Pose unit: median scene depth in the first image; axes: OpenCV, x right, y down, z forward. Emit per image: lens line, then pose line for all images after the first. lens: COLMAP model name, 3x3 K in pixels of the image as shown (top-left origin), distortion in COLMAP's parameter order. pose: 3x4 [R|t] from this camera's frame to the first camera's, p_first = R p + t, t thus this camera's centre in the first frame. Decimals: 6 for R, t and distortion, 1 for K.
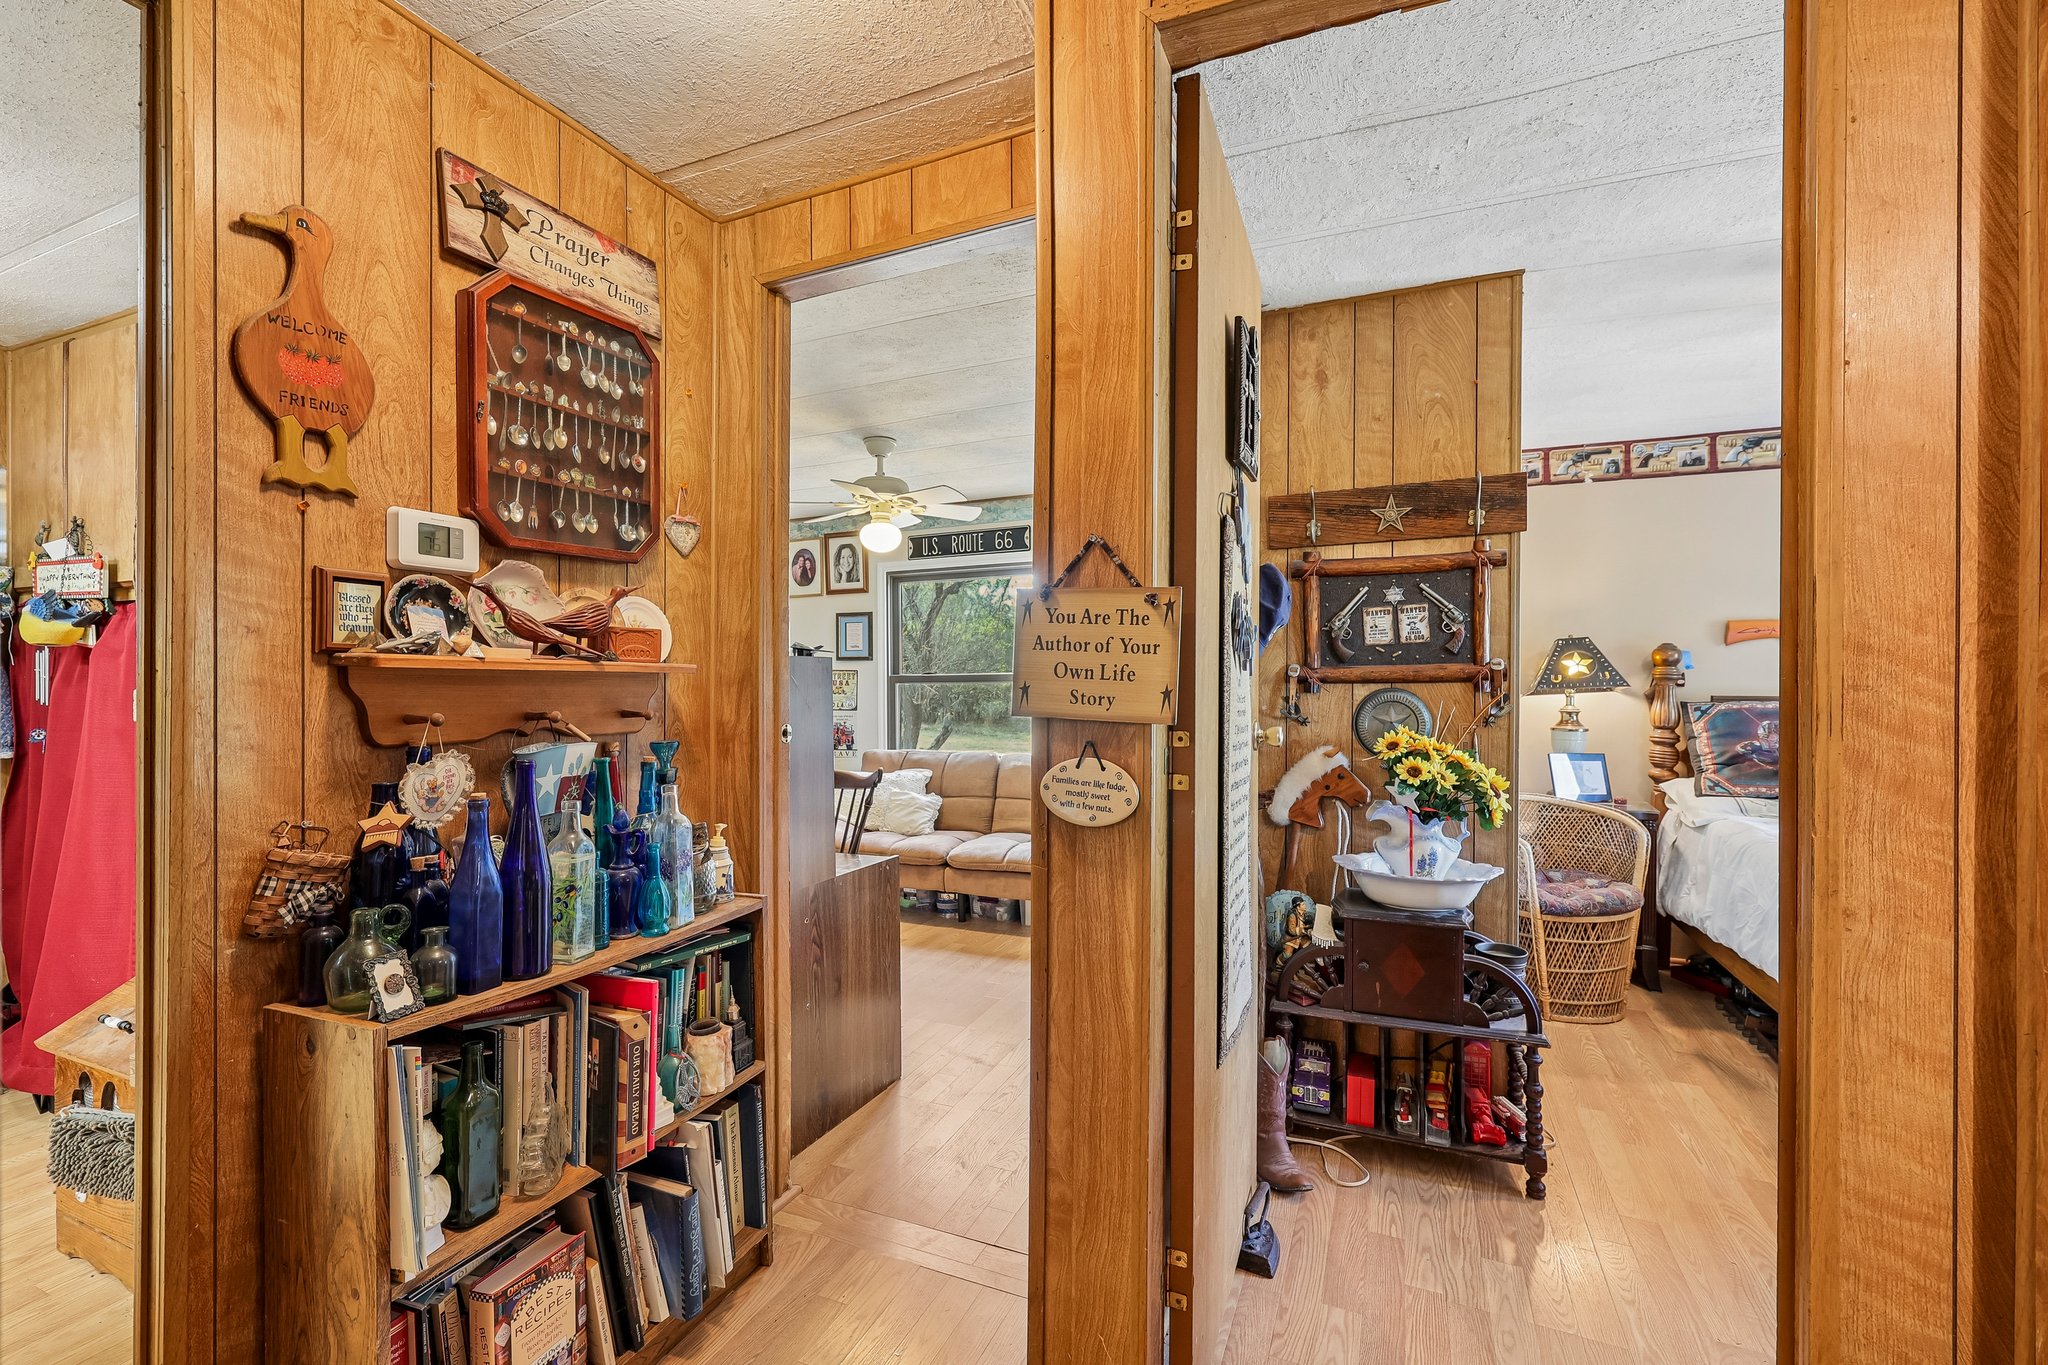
lens RADIAL K [[868.4, 0, 1027.3], [0, 868.4, 686.5], [0, 0, 1]] dist [-0.004924, 0.001303]
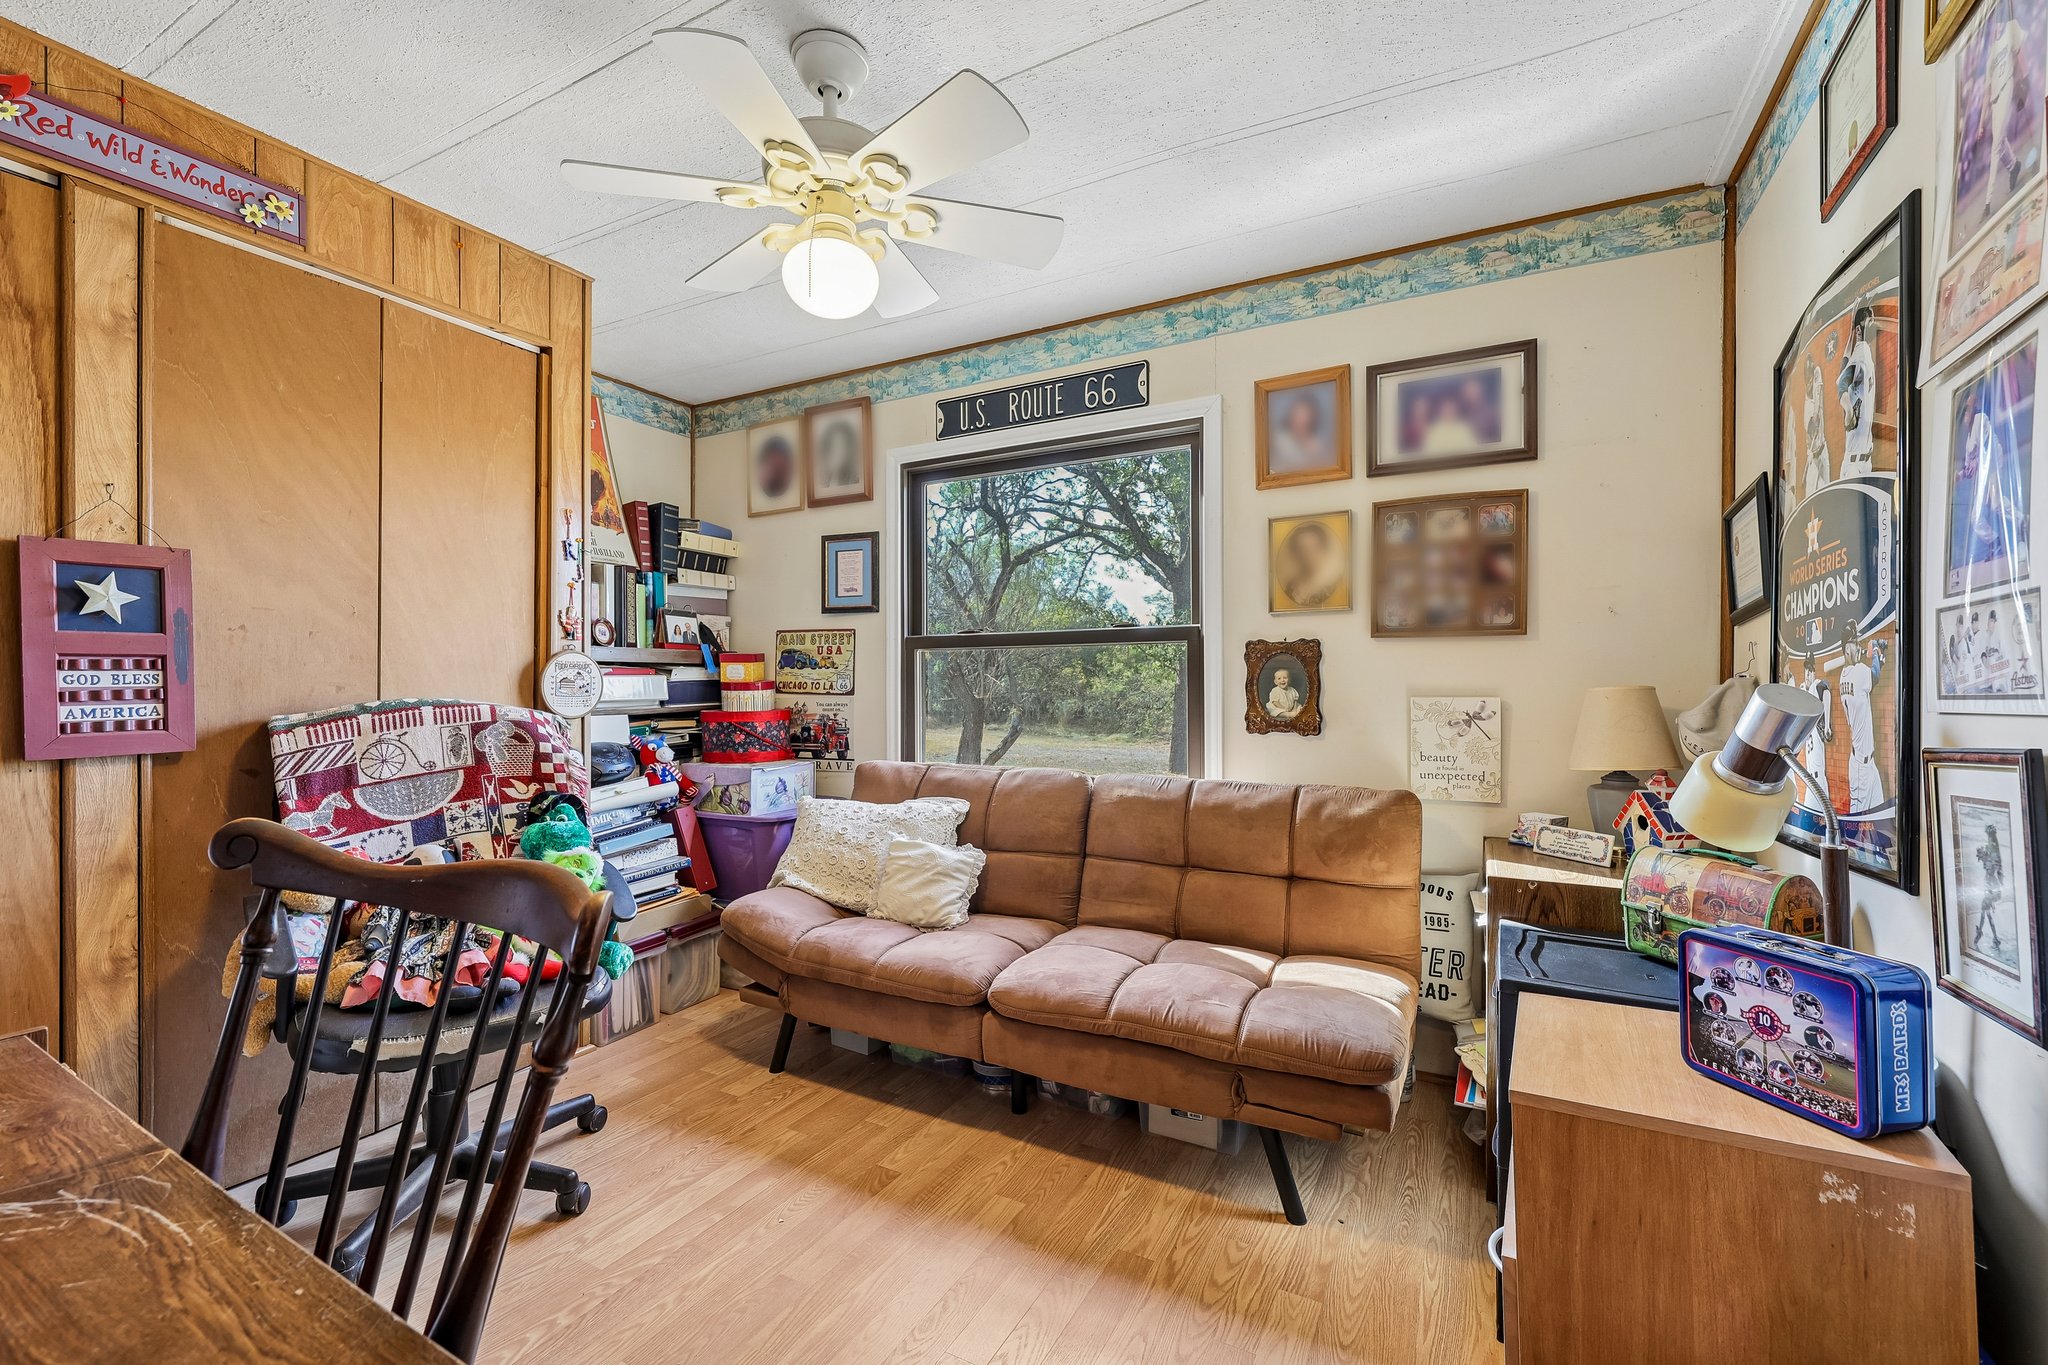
lens RADIAL K [[868.4, 0, 1026.2], [0, 868.4, 681.7], [0, 0, 1]] dist [-0.004924, 0.001303]
pose [[0.996270, 0.004086, -0.086193, -0.024567], [-0.004657, 0.999968, -0.006428, 0.022447], [0.086164, 0.006806, 0.996258, 0.422983]]
